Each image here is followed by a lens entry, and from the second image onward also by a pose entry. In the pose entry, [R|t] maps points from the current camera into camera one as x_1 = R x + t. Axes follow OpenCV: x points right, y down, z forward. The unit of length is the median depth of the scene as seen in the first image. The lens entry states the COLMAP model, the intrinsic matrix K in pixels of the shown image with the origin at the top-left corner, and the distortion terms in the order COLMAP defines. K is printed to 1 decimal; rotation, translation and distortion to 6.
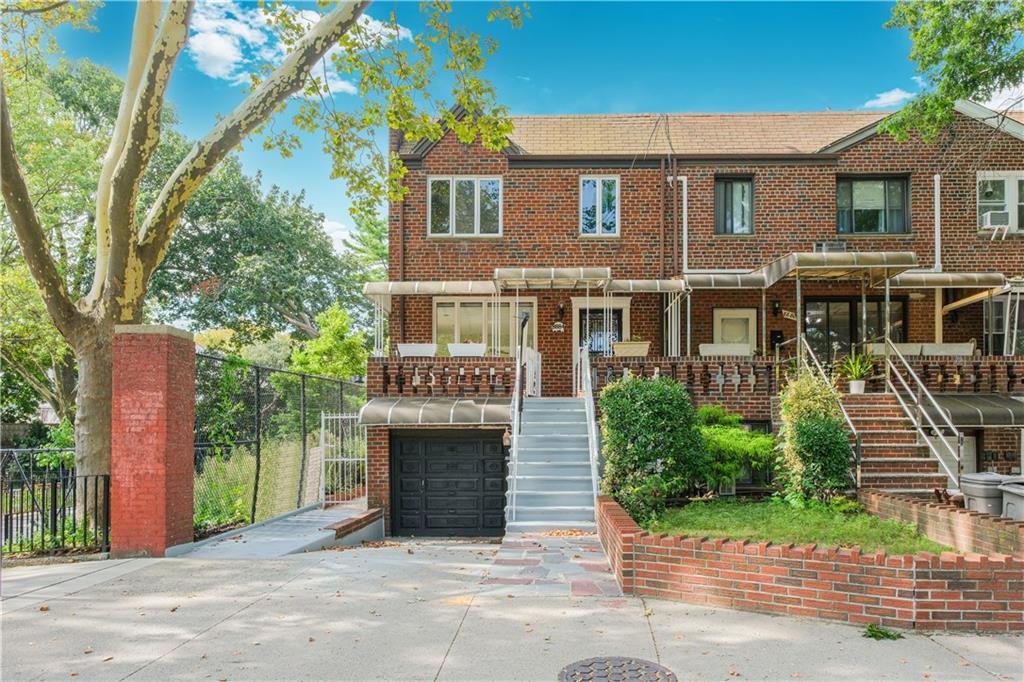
lens RADIAL K [[678.2, 0, 500.5], [0, 678.2, 371.5], [0, 0, 1]] dist [-0.003669, -0.000851]
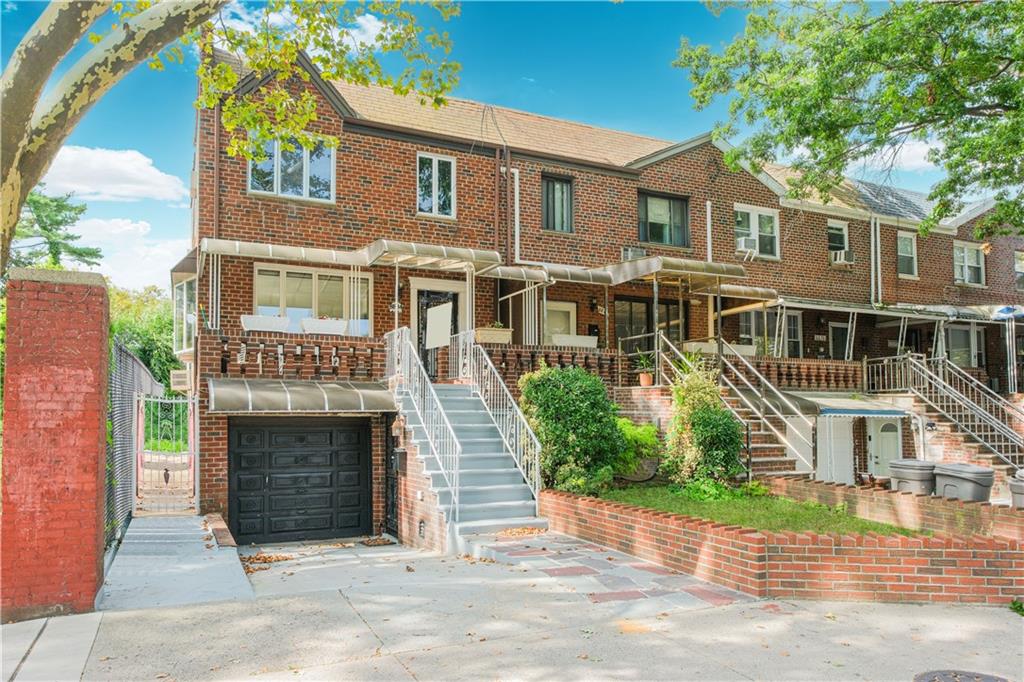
lens RADIAL K [[678.2, 0, 512.1], [0, 678.2, 341.2], [0, 0, 1]] dist [-0.003669, -0.000851]
pose [[0.904931, 0.049177, 0.422707, -0.203310], [-0.041329, 0.998761, -0.027719, 0.001262], [-0.423546, 0.007613, 0.905843, 0.097094]]
